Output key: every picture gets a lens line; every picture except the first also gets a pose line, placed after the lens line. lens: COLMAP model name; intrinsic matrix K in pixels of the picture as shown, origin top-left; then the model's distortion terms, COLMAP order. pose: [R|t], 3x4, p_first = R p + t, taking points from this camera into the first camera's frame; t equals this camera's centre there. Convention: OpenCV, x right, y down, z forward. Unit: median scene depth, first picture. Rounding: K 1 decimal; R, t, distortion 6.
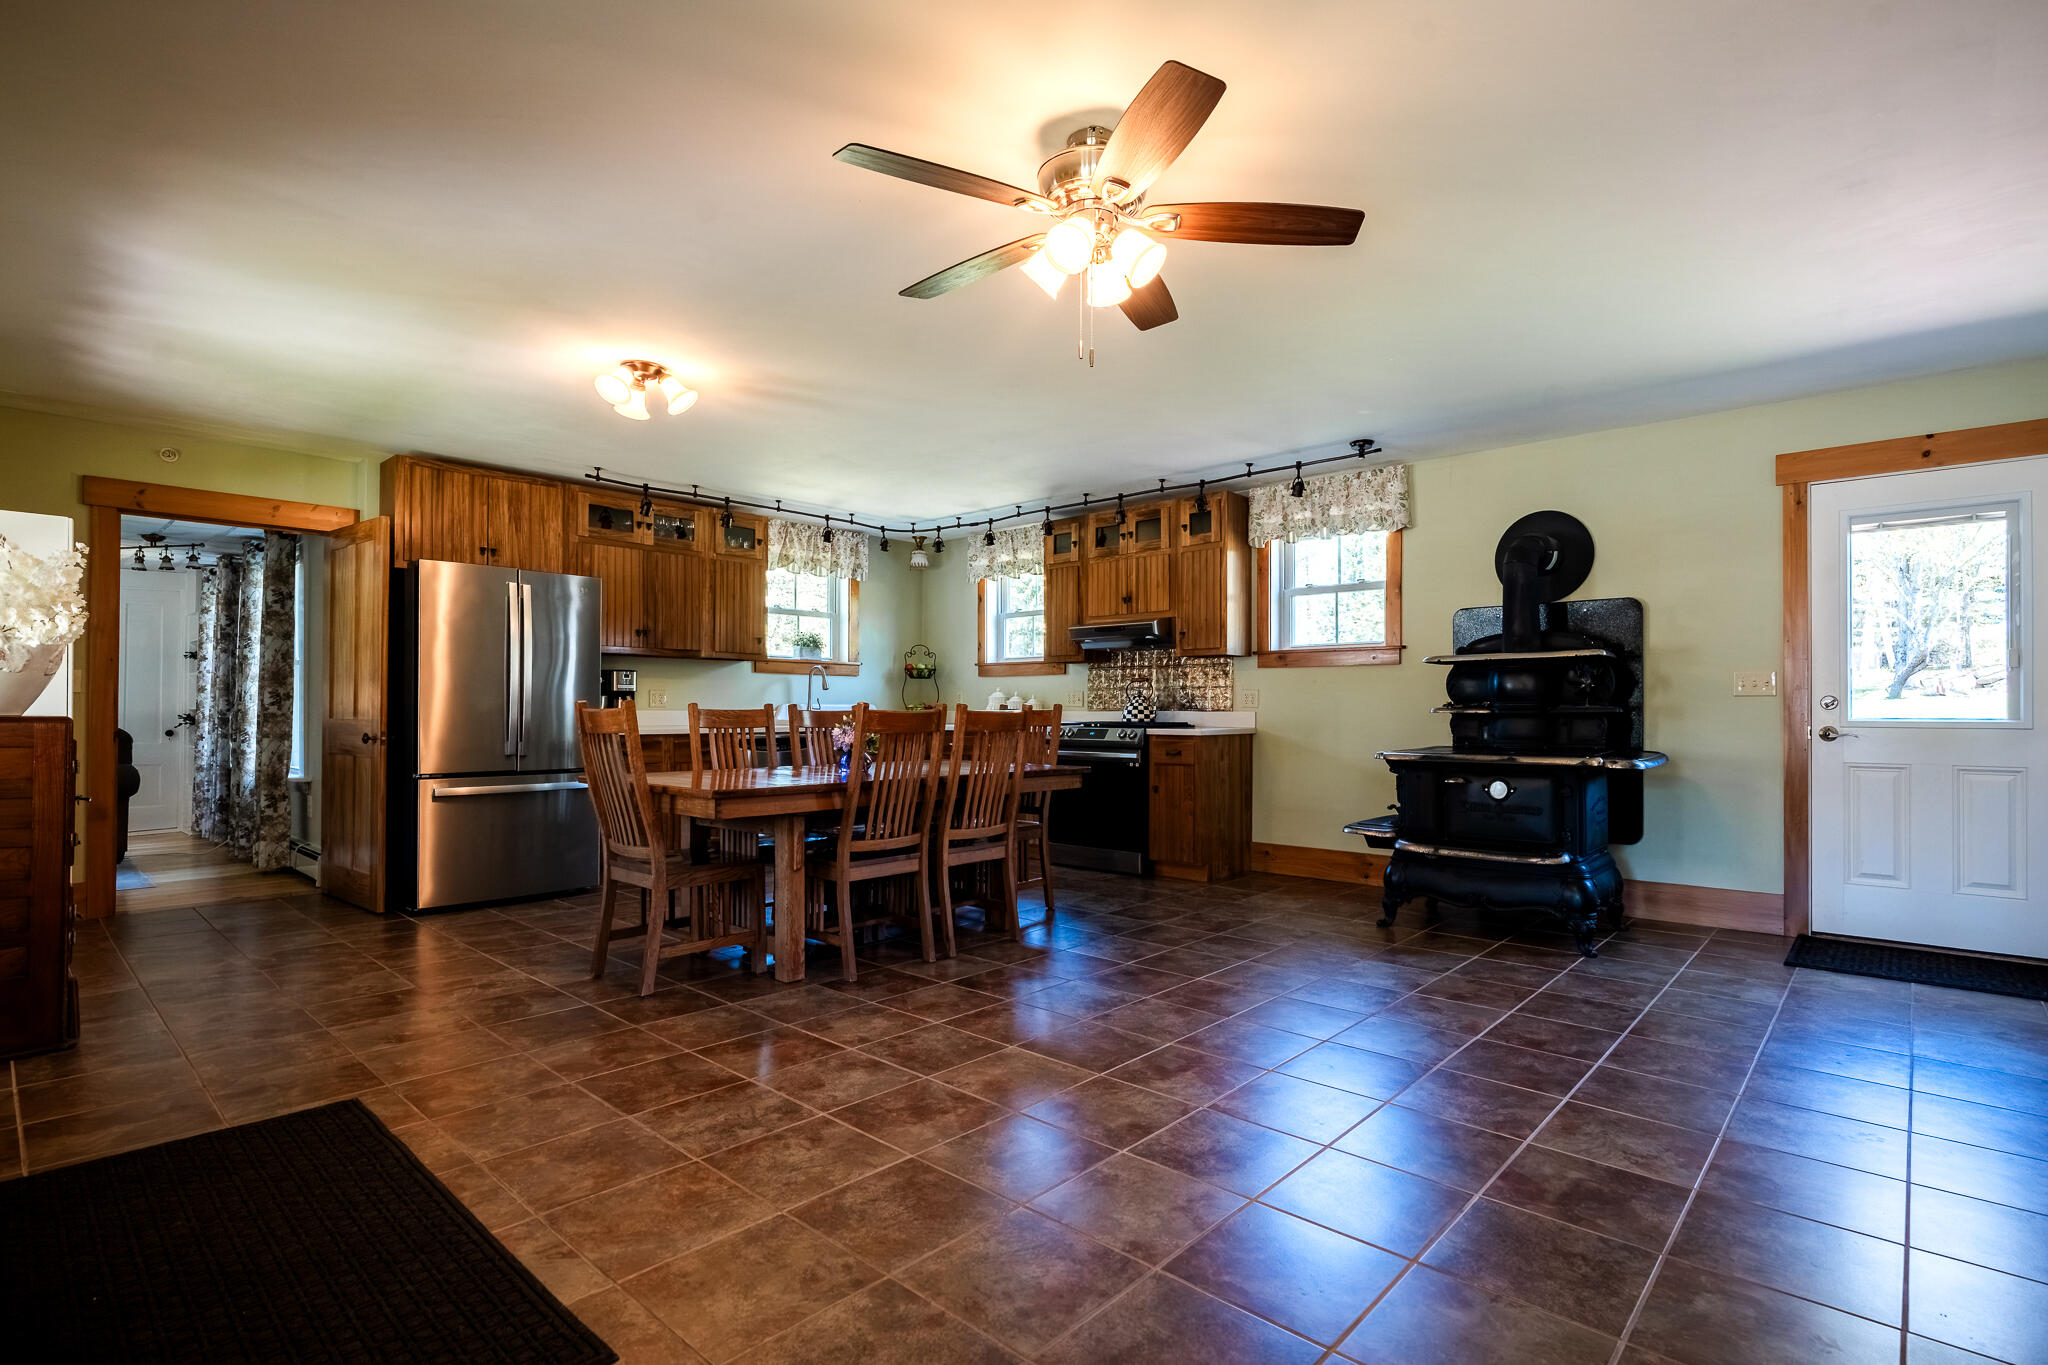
lens RADIAL K [[966.2, 0, 1027.3], [0, 966.2, 704.3], [0, 0, 1]] dist [-0.017678, -0.000051]
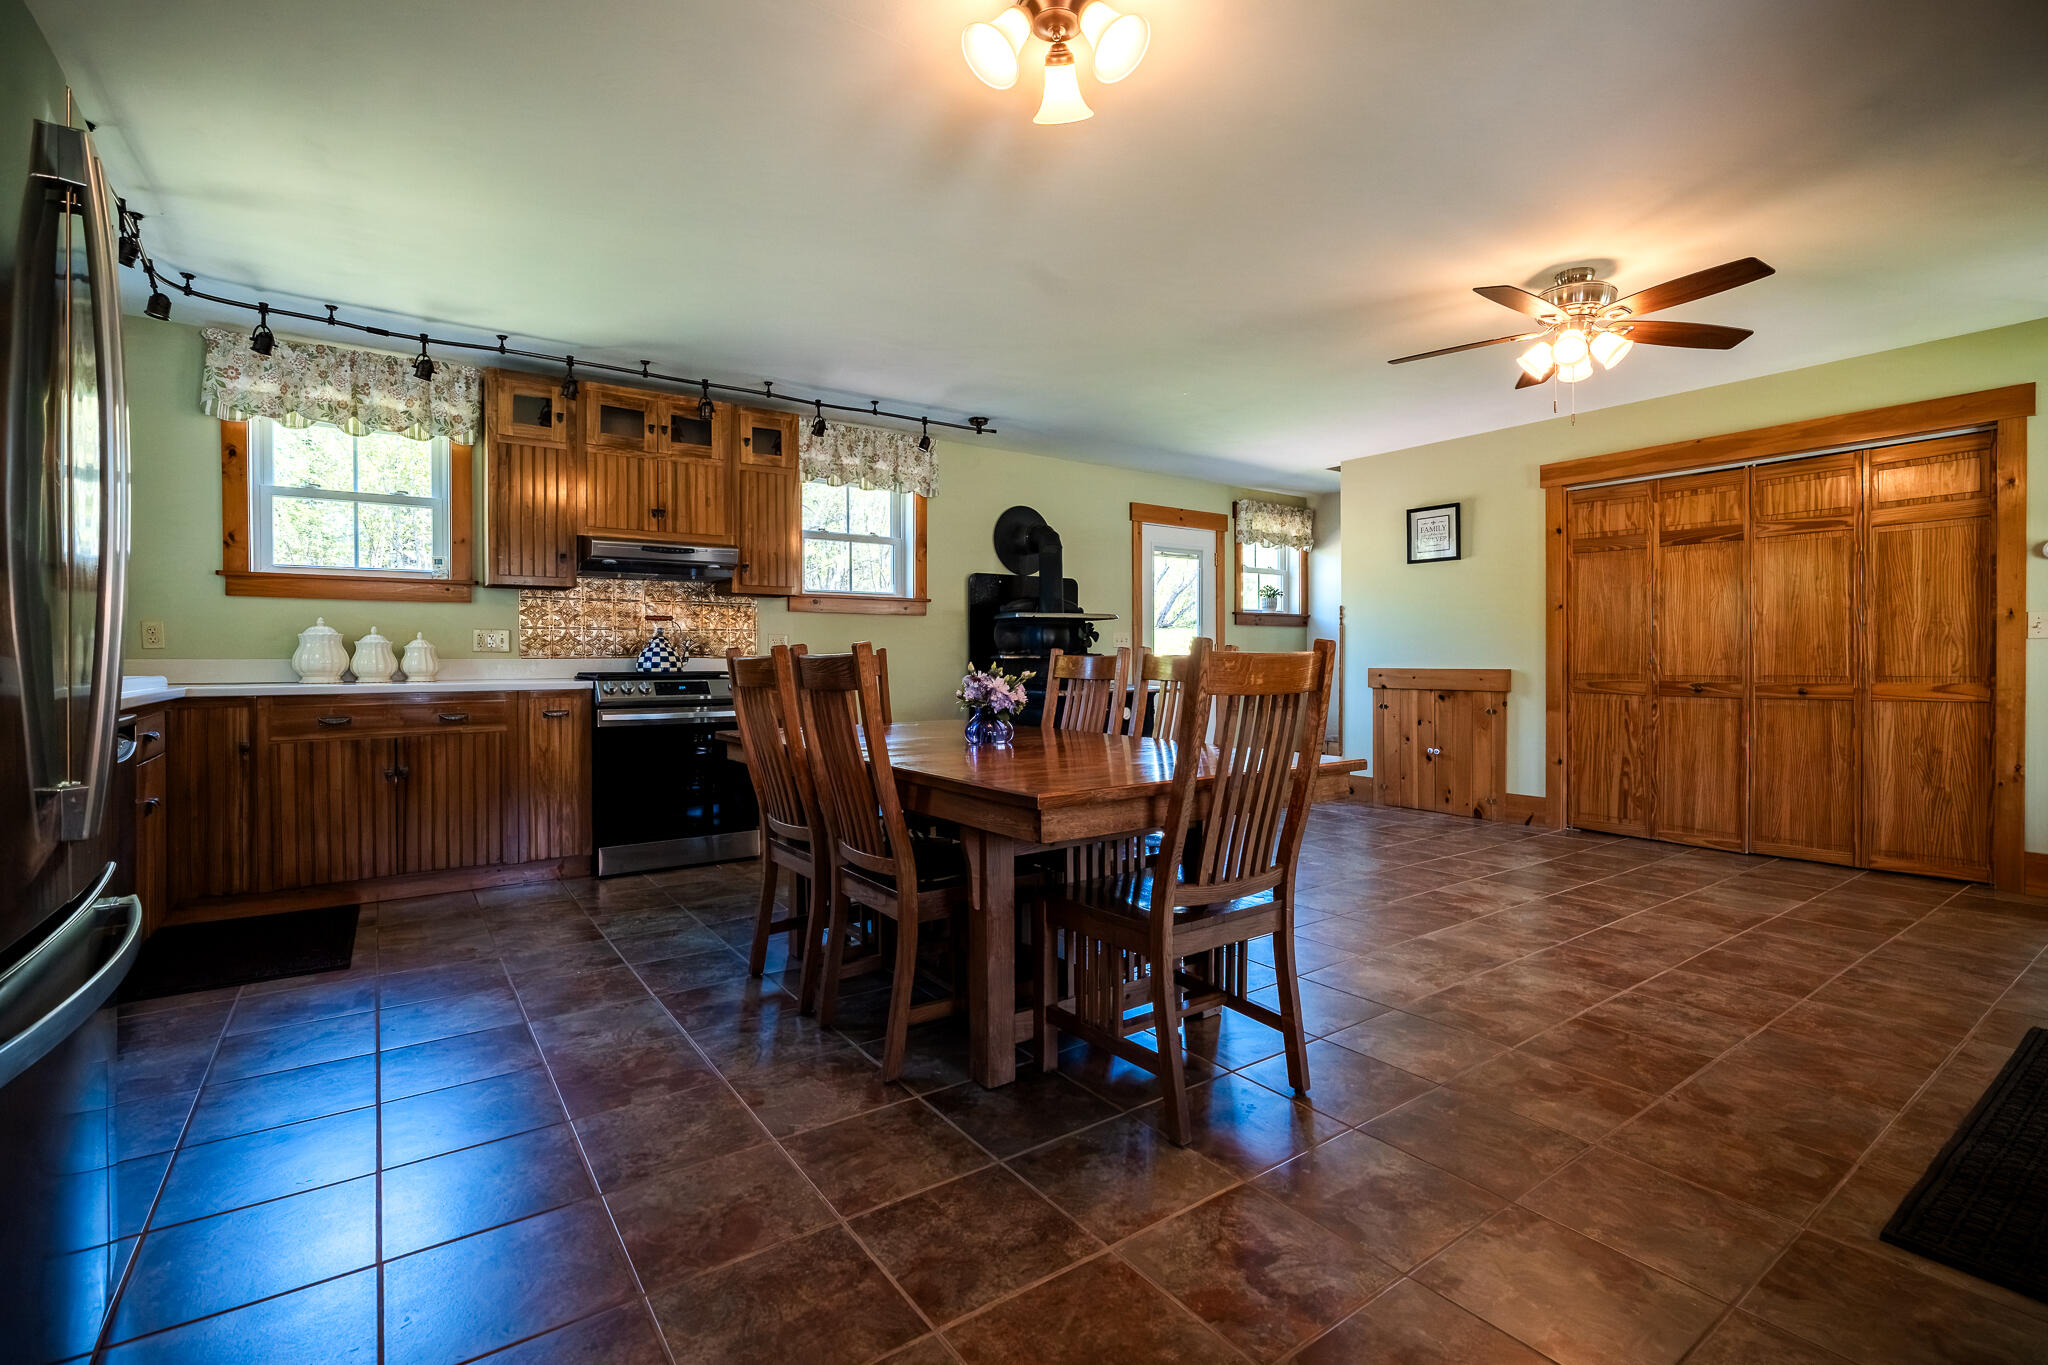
lens RADIAL K [[936.2, 0, 1028.6], [0, 936.2, 658.5], [0, 0, 1]] dist [-0.004208, 0.000414]
pose [[0.207999, -0.004632, 0.978118, -1.275928], [-0.001519, 0.999986, 0.005058, 0.006749], [-0.978128, -0.002538, 0.207989, 1.264294]]
